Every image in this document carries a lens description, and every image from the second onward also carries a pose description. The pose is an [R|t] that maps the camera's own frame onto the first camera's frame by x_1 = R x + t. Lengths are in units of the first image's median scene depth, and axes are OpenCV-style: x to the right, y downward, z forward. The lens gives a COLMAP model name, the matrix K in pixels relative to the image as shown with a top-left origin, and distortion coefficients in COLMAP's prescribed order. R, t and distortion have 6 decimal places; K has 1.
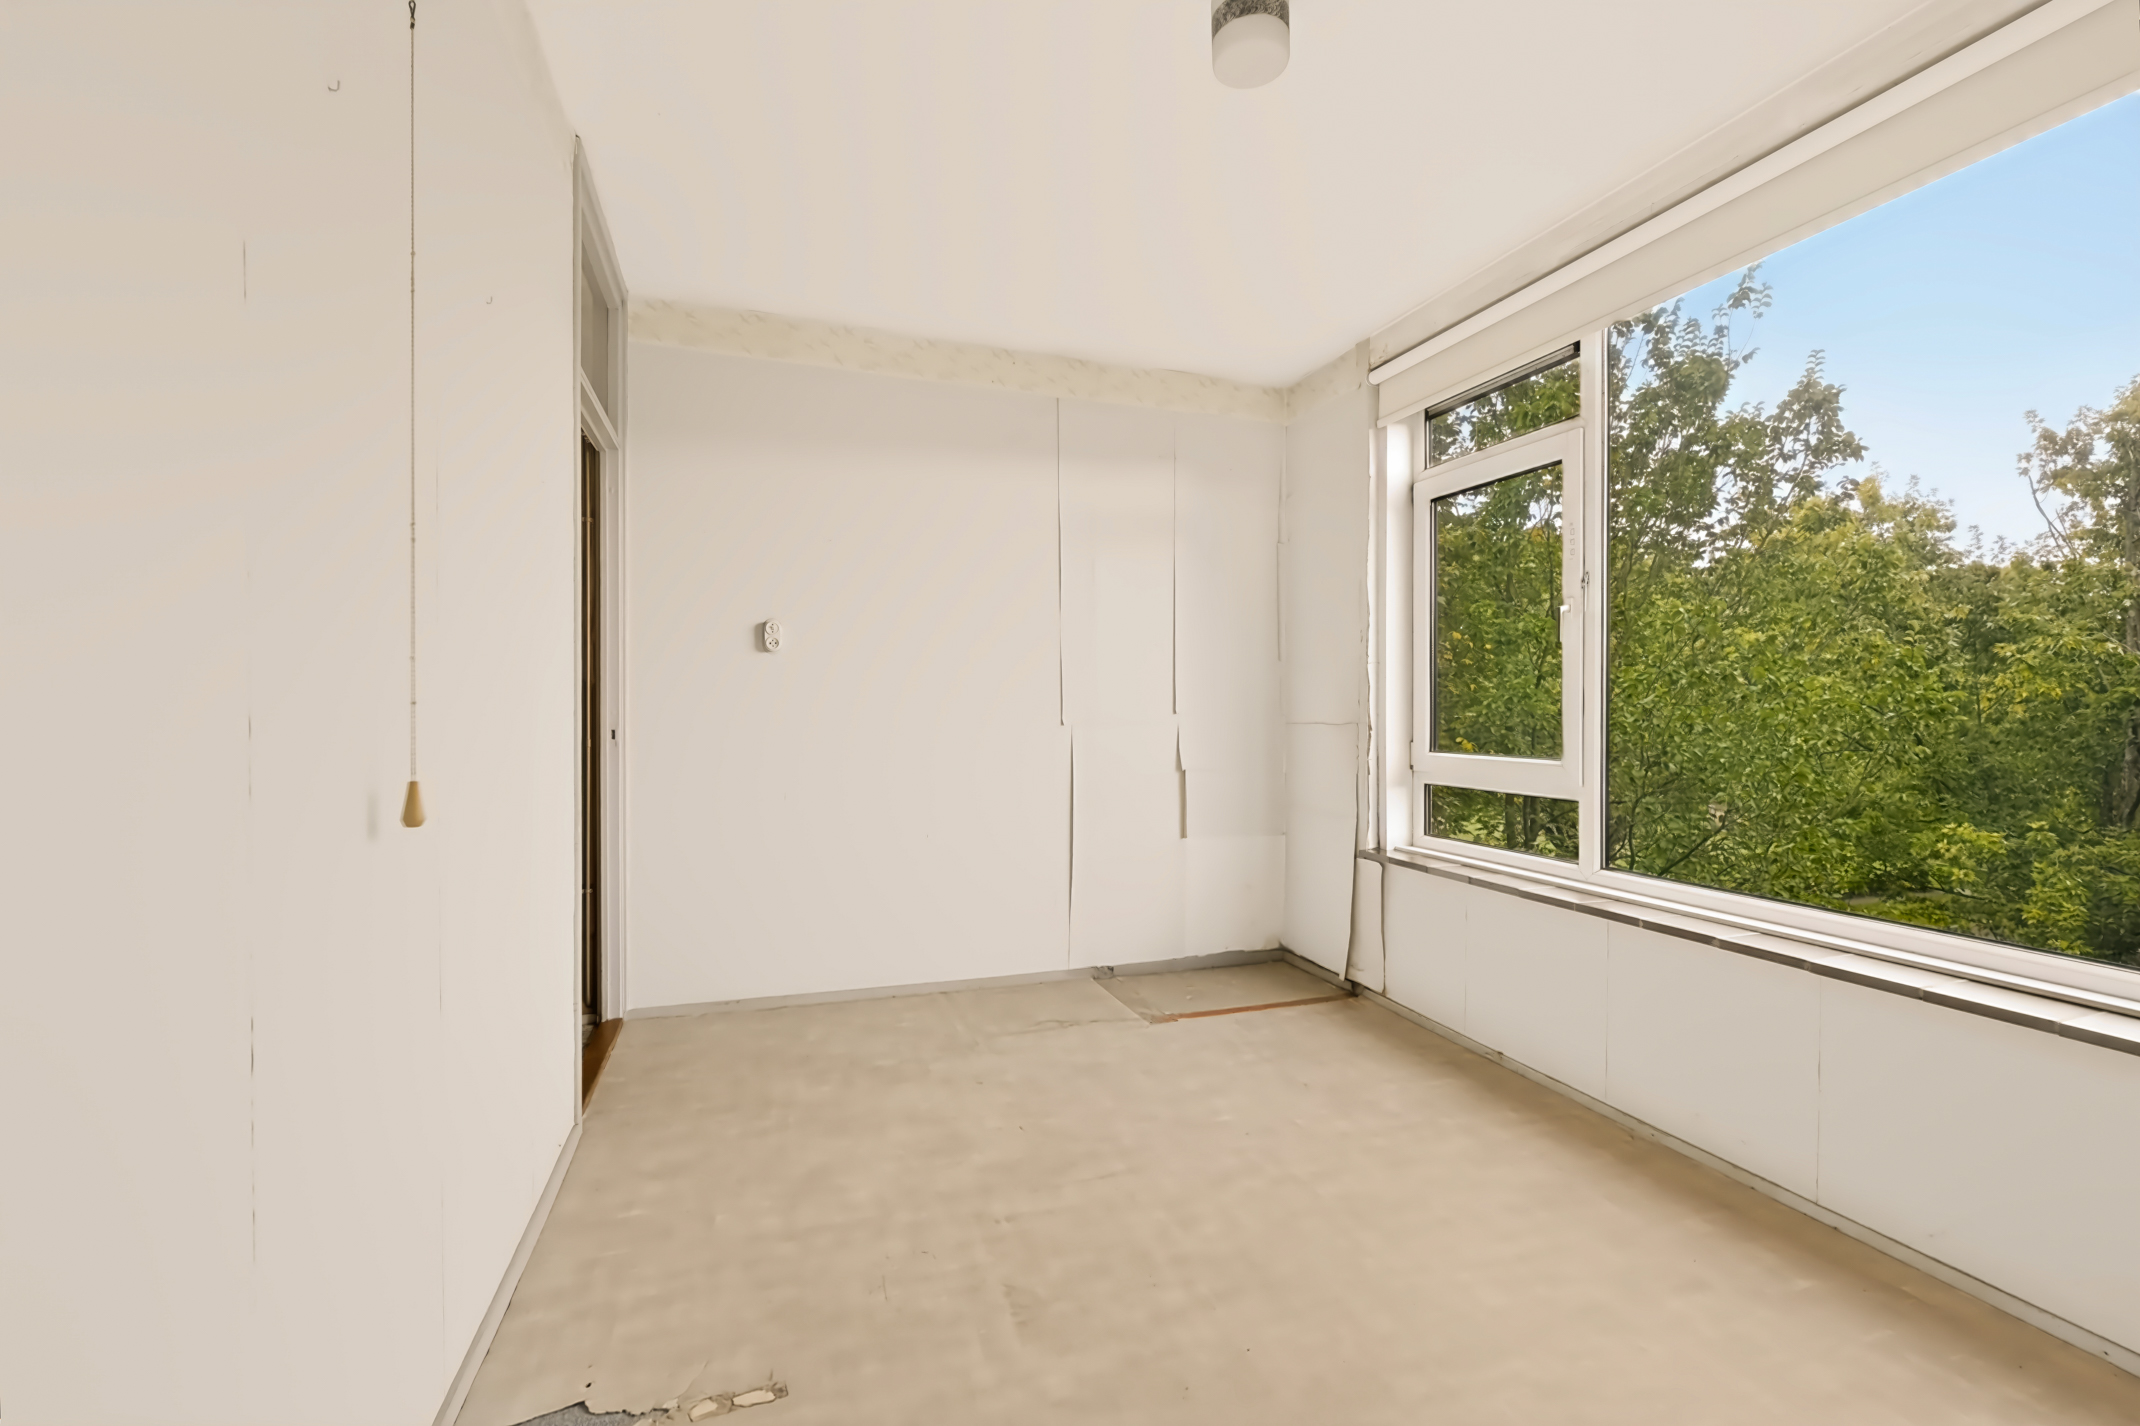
lens RADIAL K [[920.8, 0, 1070.0], [0, 920.8, 713.0], [0, 0, 1]] dist [0.001830, 0.000103]
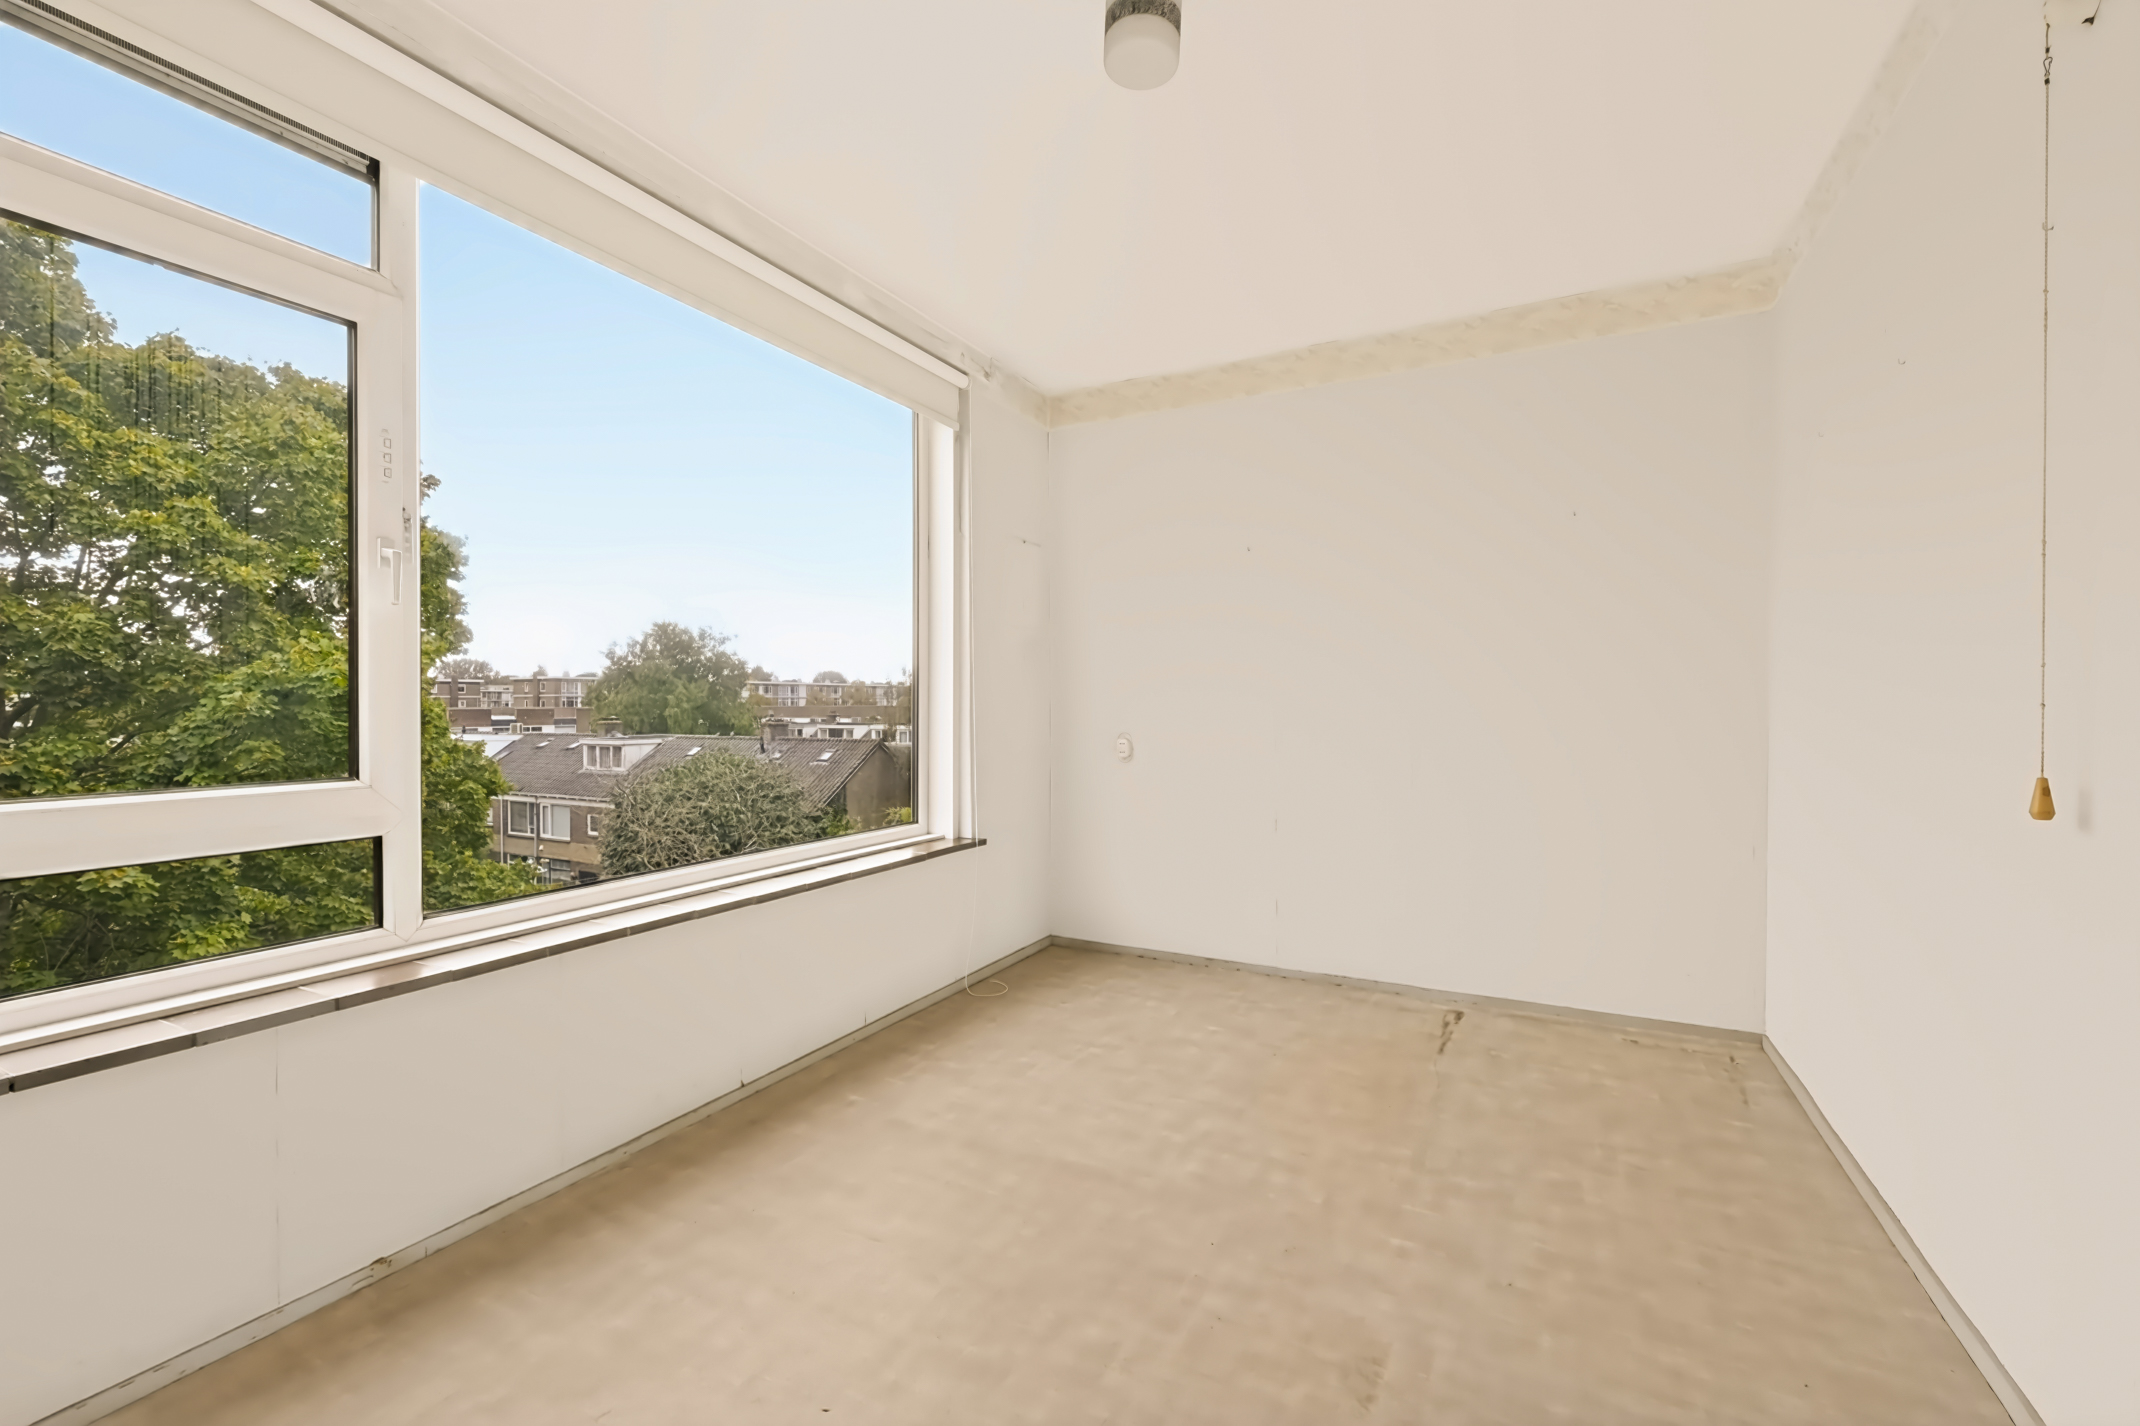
lens RADIAL K [[907.2, 0, 1068.8], [0, 907.2, 708.2], [0, 0, 1]] dist [-0.003766, -0.000223]
pose [[-0.701847, -0.009075, 0.712270, -0.428806], [0.000822, 0.999908, 0.013549, -0.011985], [-0.712328, 0.010094, -0.701775, 1.661202]]
